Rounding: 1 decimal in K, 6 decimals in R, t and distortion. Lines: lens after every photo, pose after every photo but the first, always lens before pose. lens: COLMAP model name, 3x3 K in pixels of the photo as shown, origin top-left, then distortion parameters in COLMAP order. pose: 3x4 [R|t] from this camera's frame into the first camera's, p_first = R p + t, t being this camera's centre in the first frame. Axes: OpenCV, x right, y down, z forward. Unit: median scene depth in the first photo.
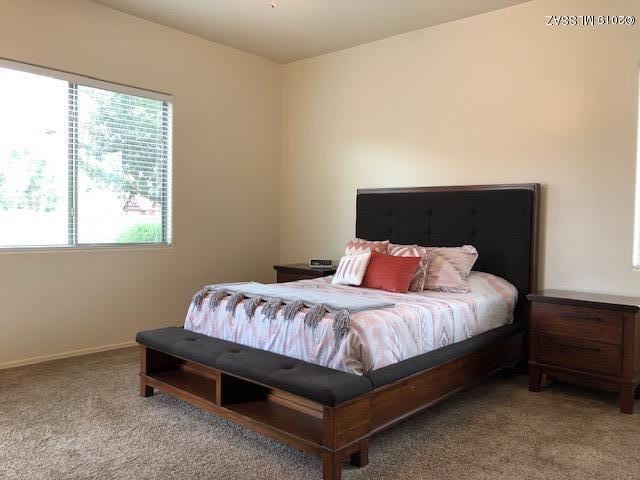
lens RADIAL K [[527.2, 0, 322.5], [0, 527.2, 238.7], [0, 0, 1]] dist [0.014207, -0.019544]
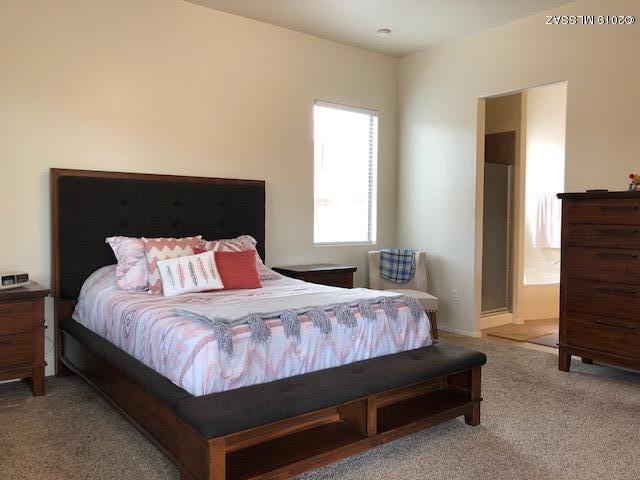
lens RADIAL K [[527.2, 0, 322.3], [0, 527.2, 240.6], [0, 0, 1]] dist [0.014207, -0.019544]
pose [[0.177166, -0.065154, 0.982022, -0.933957], [0.029696, 0.997706, 0.060837, -0.048050], [-0.983733, 0.018384, 0.178694, 0.842685]]
